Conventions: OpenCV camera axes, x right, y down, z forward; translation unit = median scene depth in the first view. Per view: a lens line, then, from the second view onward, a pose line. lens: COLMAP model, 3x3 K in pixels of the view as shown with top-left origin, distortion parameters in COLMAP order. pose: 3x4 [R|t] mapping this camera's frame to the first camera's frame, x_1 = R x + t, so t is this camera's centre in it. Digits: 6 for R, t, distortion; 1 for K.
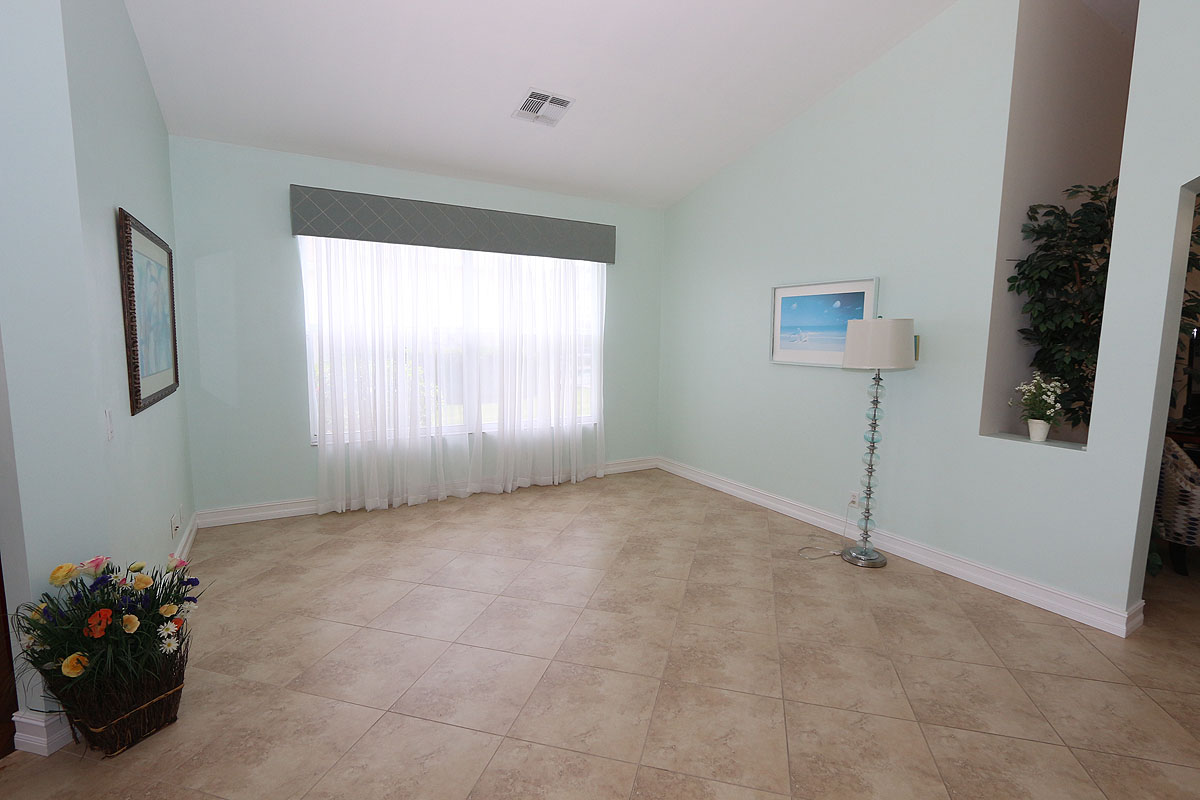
lens RADIAL K [[553.4, 0, 611.7], [0, 553.4, 395.3], [0, 0, 1]] dist [0.001110, 0.000235]
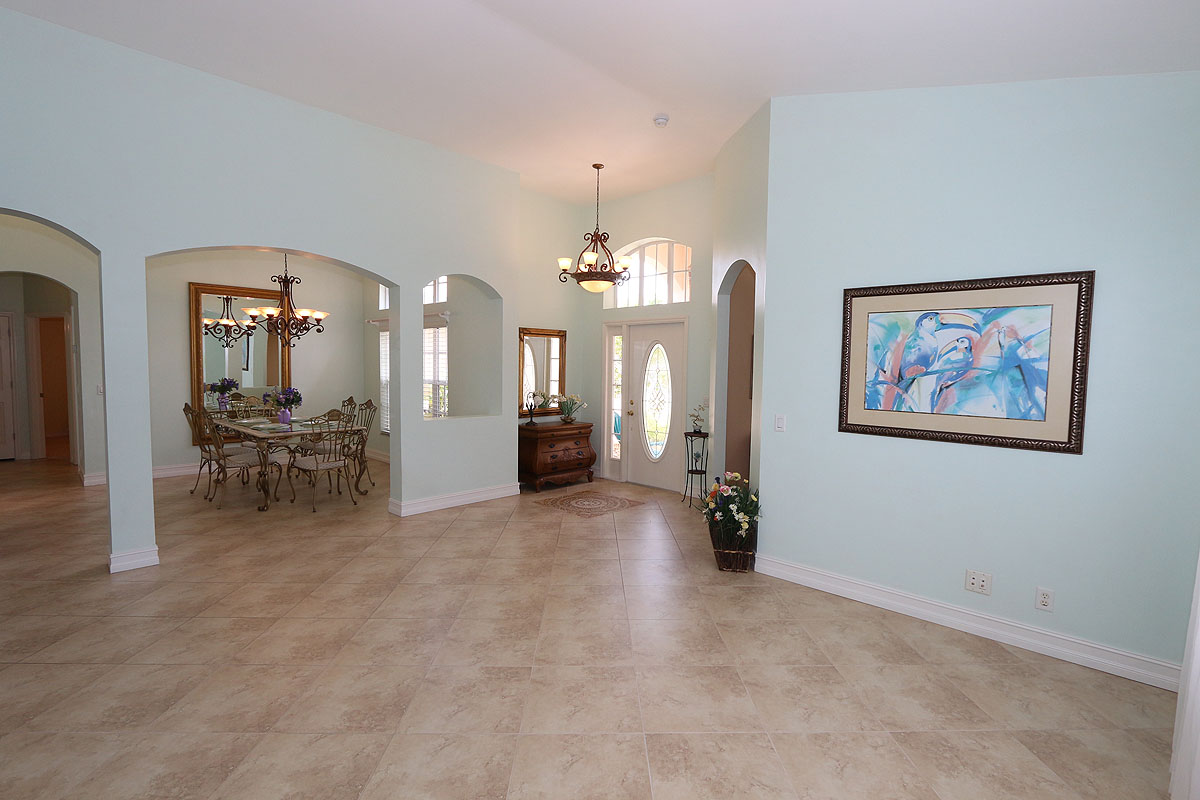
lens RADIAL K [[553.4, 0, 611.7], [0, 553.4, 395.3], [0, 0, 1]] dist [0.001110, 0.000235]
pose [[-0.960434, -0.014276, -0.278143, 0.081767], [-0.059329, 0.986250, 0.154243, -0.192237], [0.272116, 0.164642, -0.948075, 1.728222]]
